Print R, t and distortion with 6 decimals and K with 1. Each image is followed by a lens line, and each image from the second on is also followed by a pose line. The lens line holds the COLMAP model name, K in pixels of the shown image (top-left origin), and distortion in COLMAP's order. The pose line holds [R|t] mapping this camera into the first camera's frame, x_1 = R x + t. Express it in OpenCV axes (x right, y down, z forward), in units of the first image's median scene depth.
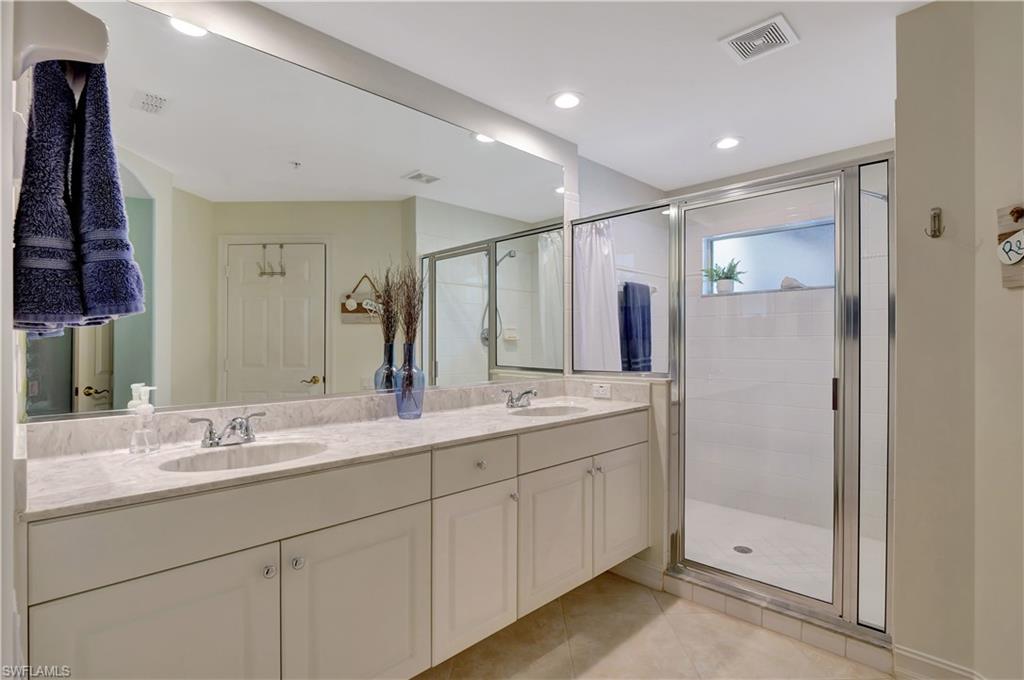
lens RADIAL K [[502.4, 0, 513.7], [0, 502.4, 342.5], [0, 0, 1]] dist [-0.013568, -0.002591]
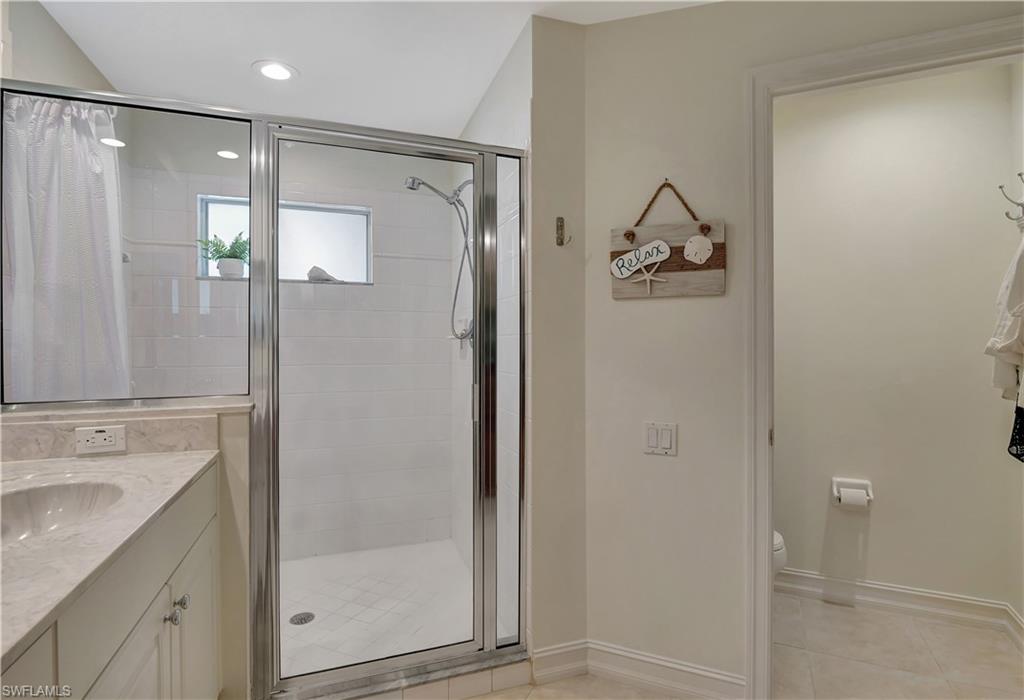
lens RADIAL K [[521.1, 0, 514.8], [0, 521.1, 346.4], [0, 0, 1]] dist [-0.013264, -0.000326]
pose [[0.417675, -0.000663, 0.908596, -0.162623], [-0.002304, 0.999996, 0.001789, 0.000489], [-0.908593, -0.002840, 0.417672, 0.526290]]
